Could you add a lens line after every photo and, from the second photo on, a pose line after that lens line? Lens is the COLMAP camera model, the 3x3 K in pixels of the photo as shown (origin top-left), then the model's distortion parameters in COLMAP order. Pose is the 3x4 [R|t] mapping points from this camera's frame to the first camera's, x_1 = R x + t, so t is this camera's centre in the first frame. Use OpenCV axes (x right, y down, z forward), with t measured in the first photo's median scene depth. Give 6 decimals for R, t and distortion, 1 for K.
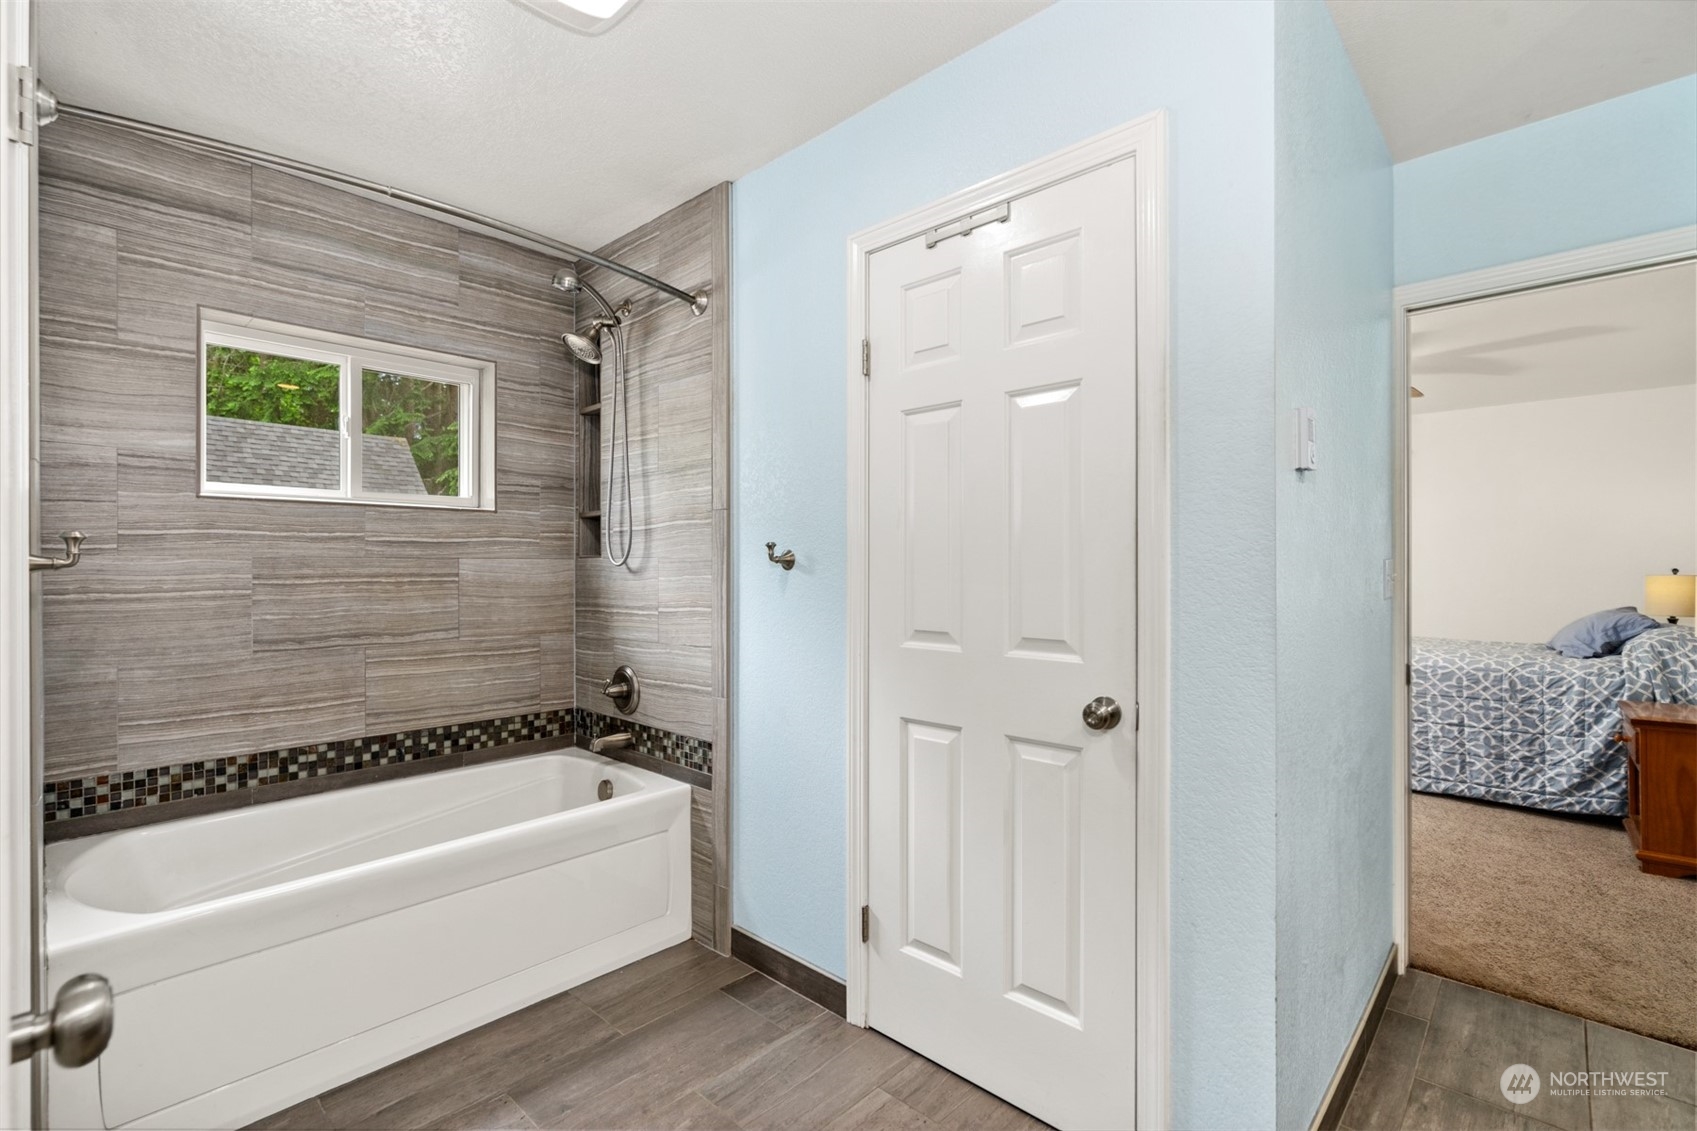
lens RADIAL K [[774.5, 0, 851.0], [0, 774.5, 569.5], [0, 0, 1]] dist [-0.004576, 0.004376]
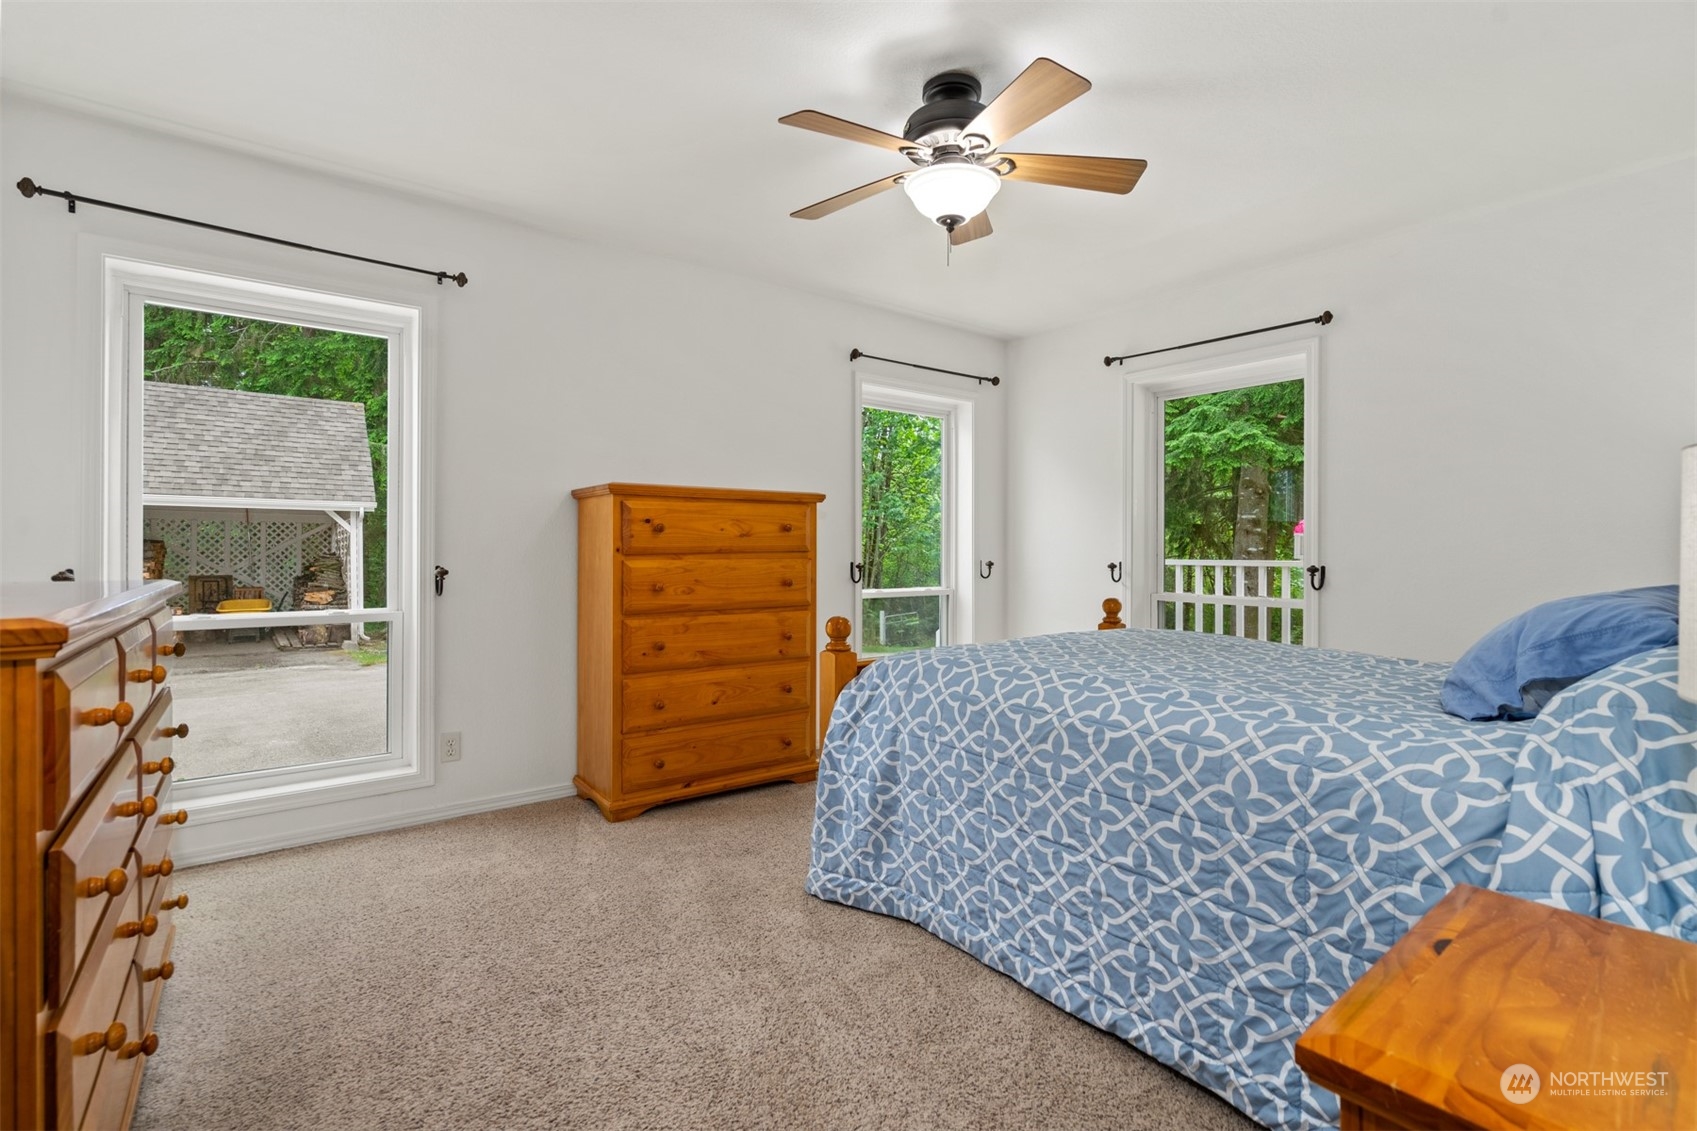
lens RADIAL K [[774.5, 0, 858.2], [0, 774.5, 559.5], [0, 0, 1]] dist [-0.004576, 0.004376]
pose [[0.986693, 0.012813, -0.162087, 0.723879], [-0.012365, 0.999916, 0.003771, 0.040555], [0.162121, -0.001717, 0.986769, 0.596384]]
